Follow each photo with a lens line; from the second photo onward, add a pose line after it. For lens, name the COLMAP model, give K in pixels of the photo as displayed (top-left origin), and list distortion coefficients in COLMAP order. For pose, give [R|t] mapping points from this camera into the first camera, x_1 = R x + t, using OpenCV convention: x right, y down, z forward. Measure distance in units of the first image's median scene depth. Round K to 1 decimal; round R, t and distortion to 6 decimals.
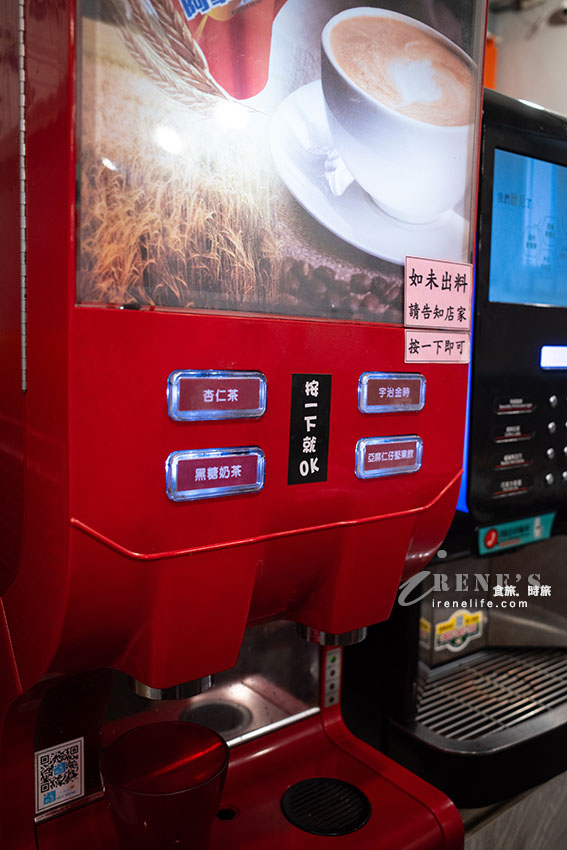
lens RADIAL K [[677.5, 0, 280.4], [0, 677.5, 428.8], [0, 0, 1]] dist [-0.024044, 0.022883]
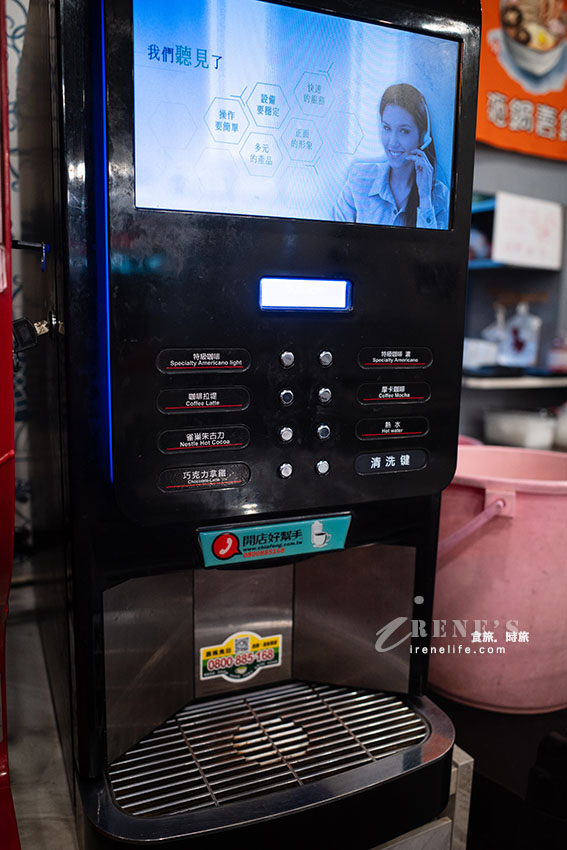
lens RADIAL K [[677.5, 0, 285.4], [0, 677.5, 420.8], [0, 0, 1]] dist [-0.024044, 0.022883]
pose [[0.979957, 0.035614, -0.195998, 0.509461], [-0.027143, 0.998585, 0.045735, -0.007824], [0.197349, -0.039498, 0.979537, 0.297970]]
